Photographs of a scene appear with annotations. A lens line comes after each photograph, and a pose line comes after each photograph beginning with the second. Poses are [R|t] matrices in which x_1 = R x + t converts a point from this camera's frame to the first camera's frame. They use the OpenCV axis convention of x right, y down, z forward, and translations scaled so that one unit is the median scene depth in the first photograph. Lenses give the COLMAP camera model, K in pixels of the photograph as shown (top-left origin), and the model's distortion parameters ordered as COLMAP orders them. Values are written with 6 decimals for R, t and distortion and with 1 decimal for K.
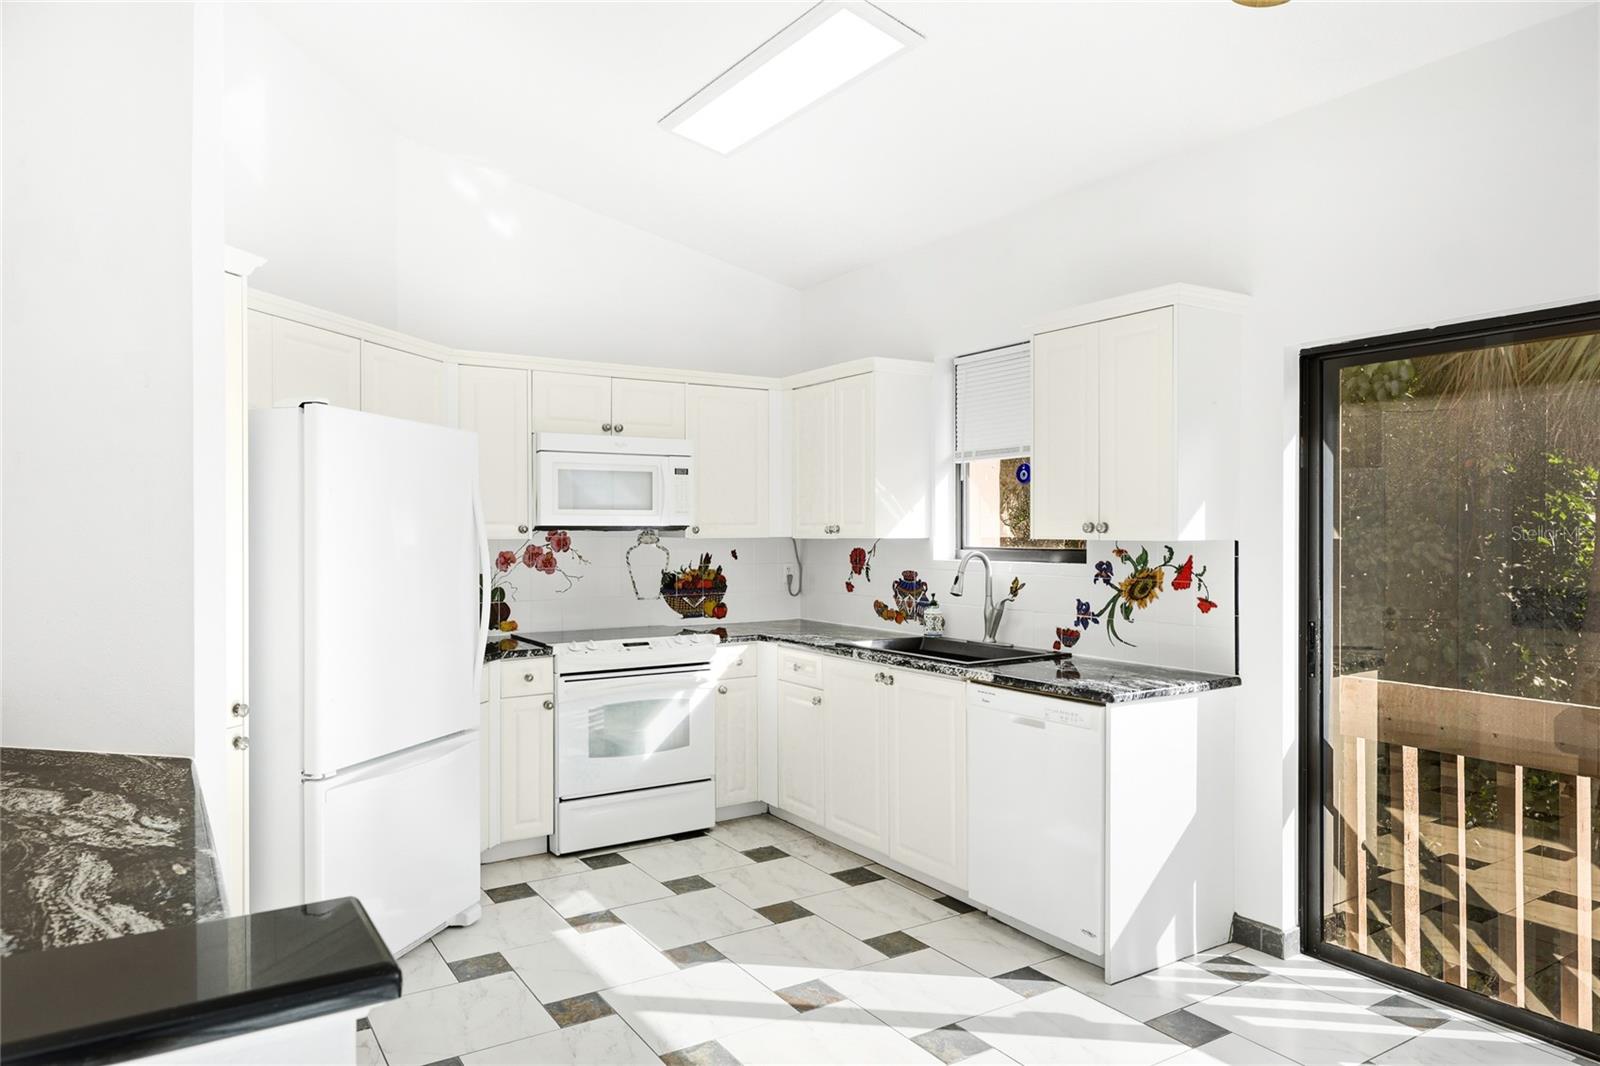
lens RADIAL K [[1036.8, 0, 801.7], [0, 1036.8, 530.5], [0, 0, 1]] dist [0.009622, 0.000836]
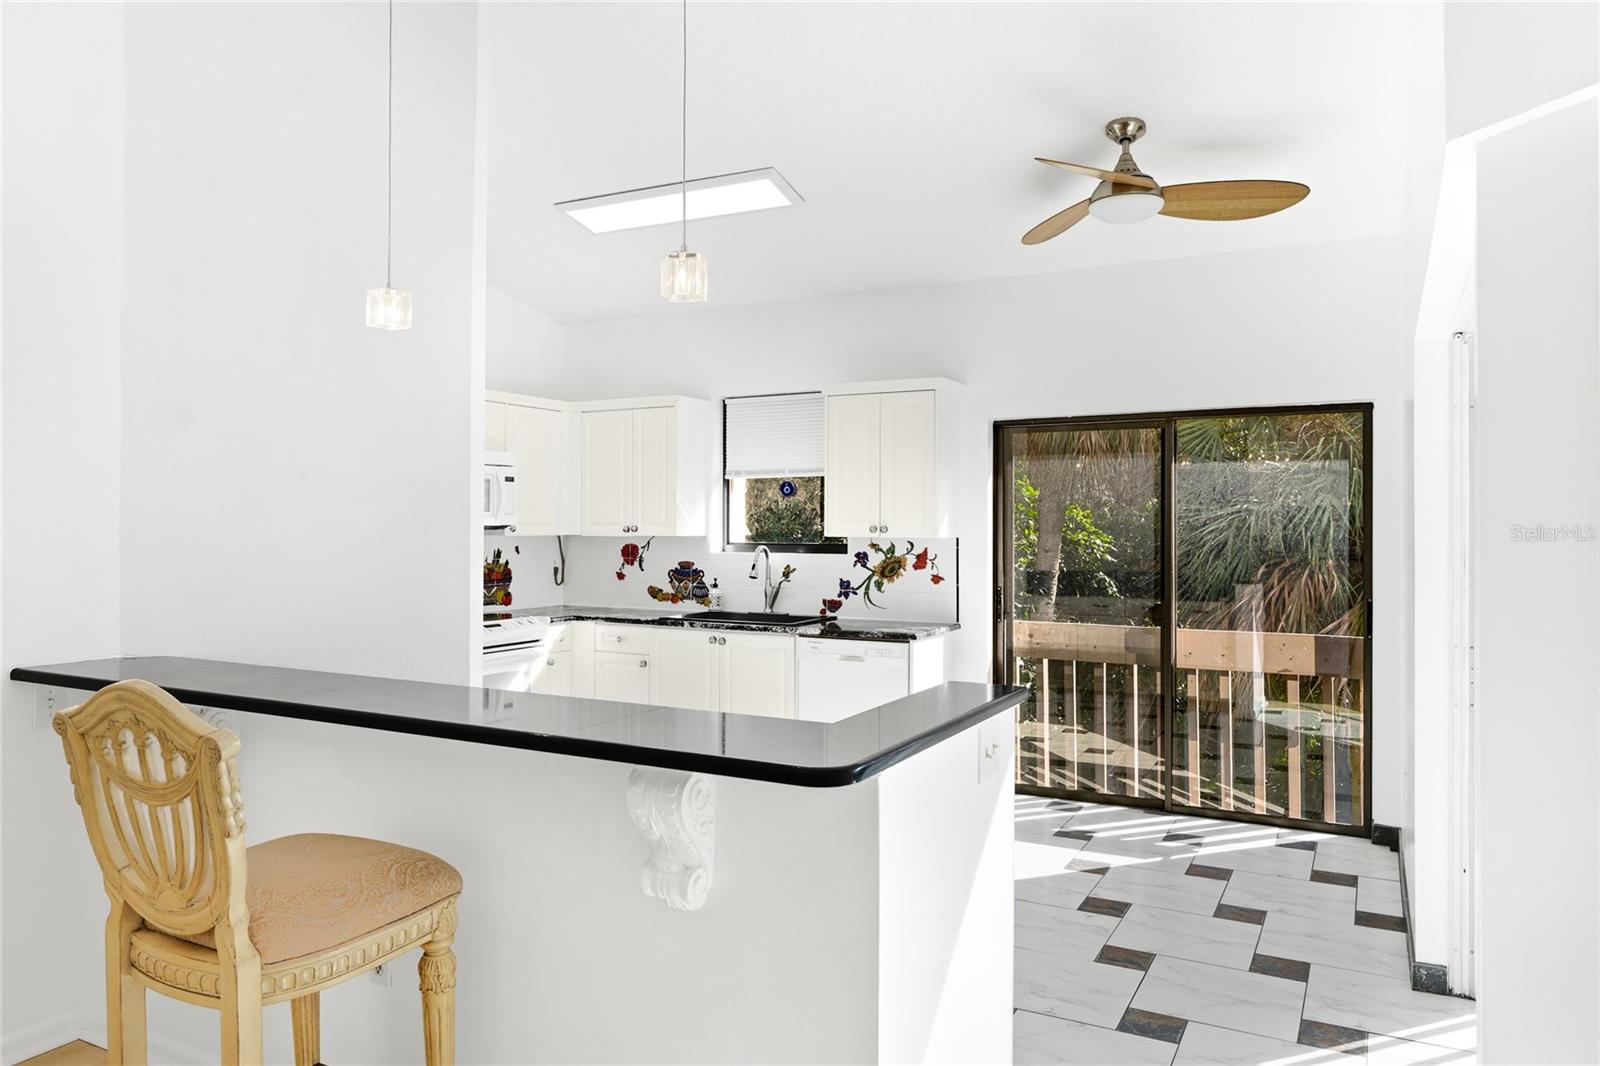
lens RADIAL K [[1079.7, 0, 794.9], [0, 1079.7, 506.1], [0, 0, 1]] dist [0.008761, 0.001008]
pose [[0.874693, 0.013482, 0.484490, -0.491072], [-0.004021, 0.999781, -0.020562, -0.002915], [-0.484661, 0.016037, 0.874555, -0.265428]]
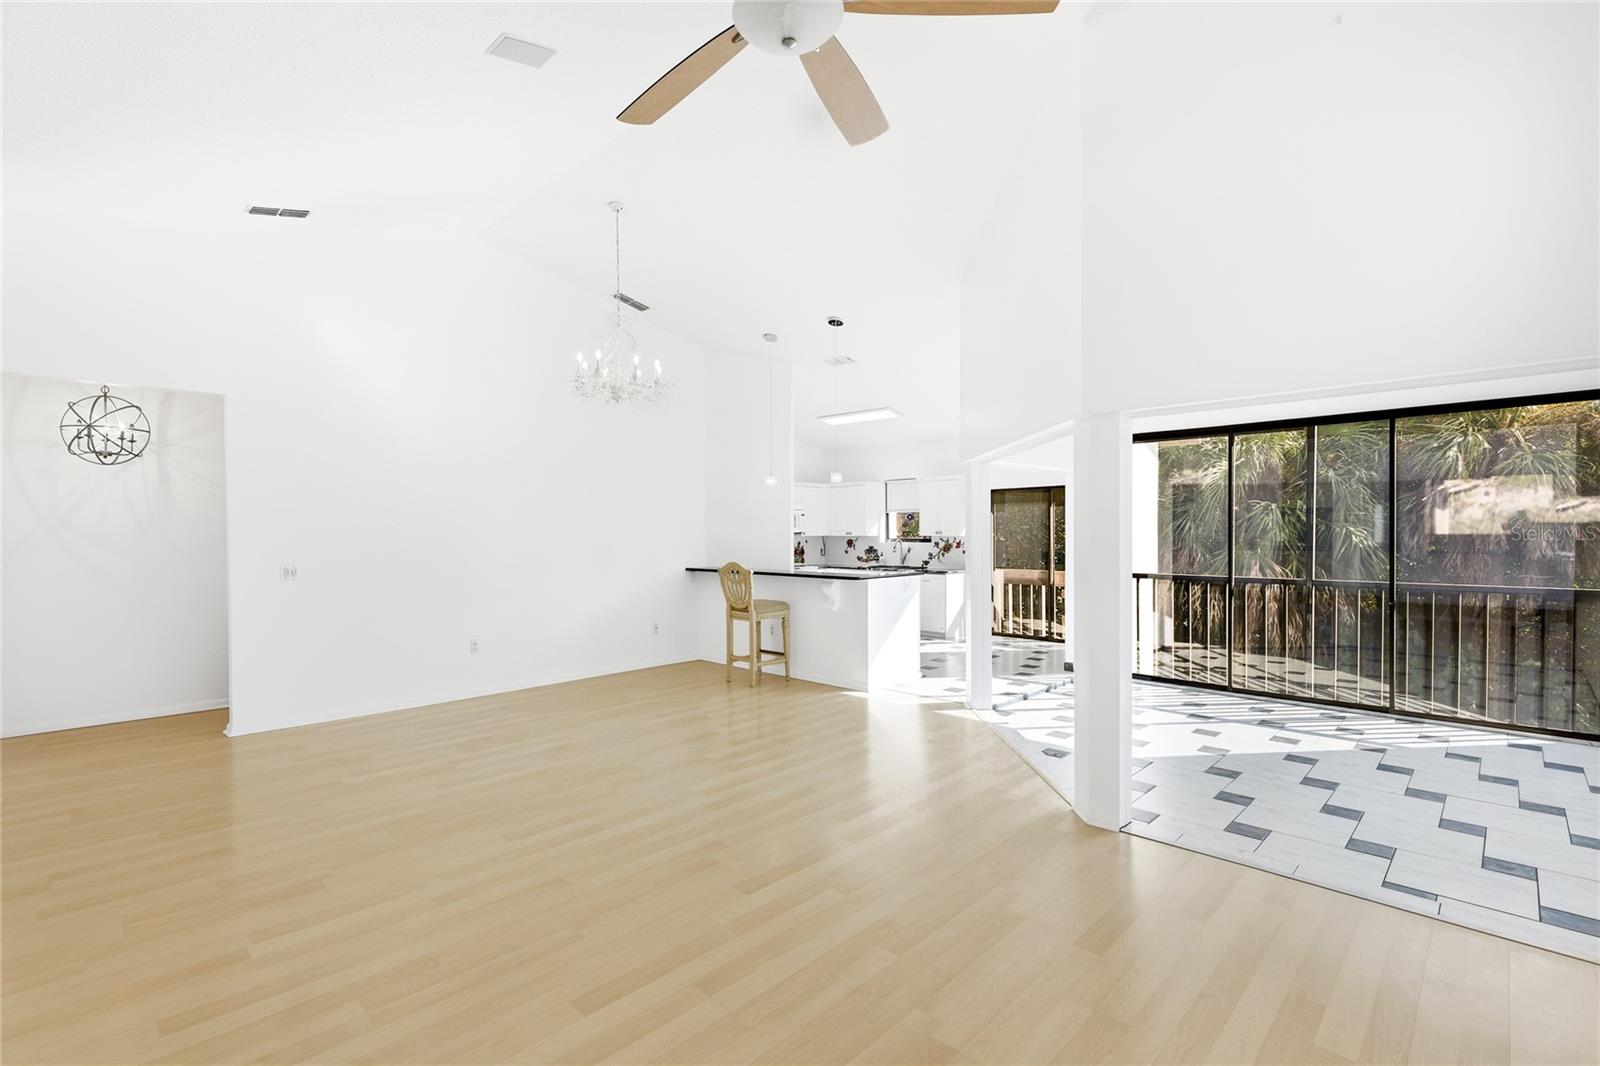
lens RADIAL K [[717.2, 0, 798.1], [0, 717.2, 540.0], [0, 0, 1]] dist [-0.000611, 0.001335]
pose [[0.973572, -0.006345, 0.228292, -0.723763], [0.004021, 0.999935, 0.010642, -0.005261], [-0.228345, -0.009442, 0.973535, -1.290801]]
